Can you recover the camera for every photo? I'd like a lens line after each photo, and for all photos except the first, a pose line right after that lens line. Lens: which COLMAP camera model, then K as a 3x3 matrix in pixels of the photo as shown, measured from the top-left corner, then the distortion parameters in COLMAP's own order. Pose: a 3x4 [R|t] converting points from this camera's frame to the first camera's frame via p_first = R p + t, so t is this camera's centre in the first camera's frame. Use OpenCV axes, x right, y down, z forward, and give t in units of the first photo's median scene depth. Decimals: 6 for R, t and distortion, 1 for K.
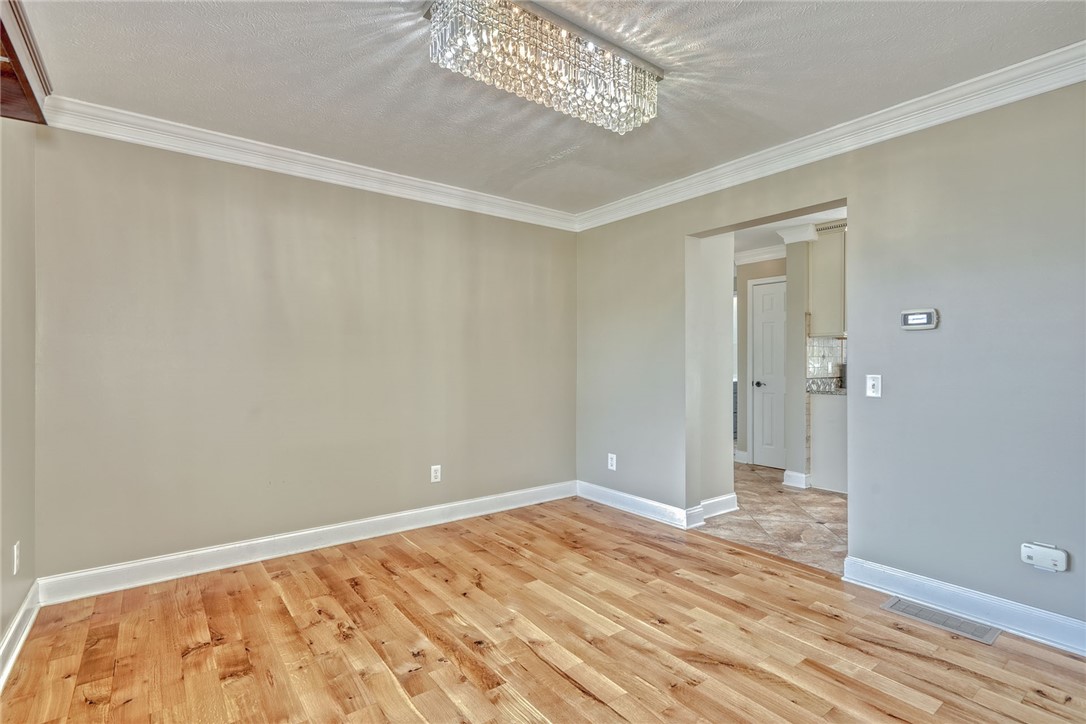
lens RADIAL K [[514.6, 0, 537.8], [0, 514.6, 359.7], [0, 0, 1]] dist [-0.002298, 0.003265]
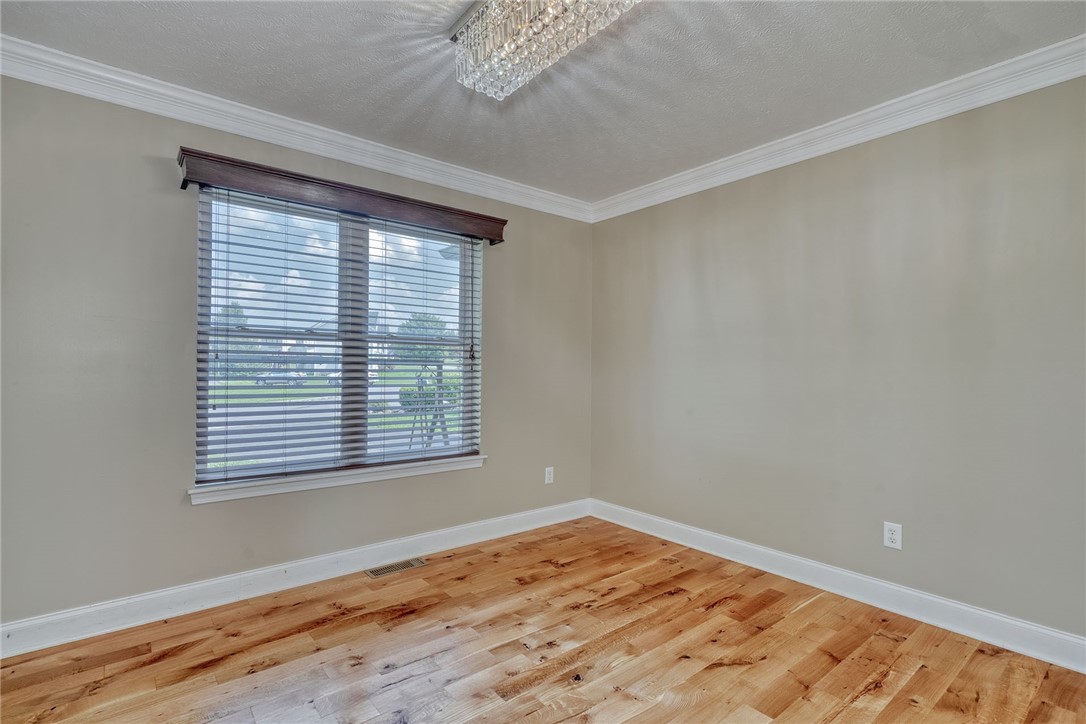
lens RADIAL K [[514.6, 0, 536.2], [0, 514.6, 366.8], [0, 0, 1]] dist [-0.002298, 0.003265]
pose [[0.031514, -0.001582, -0.999502, 0.648571], [0.003271, 0.999994, -0.001480, 0.005097], [0.999498, -0.003222, 0.031519, 0.743421]]
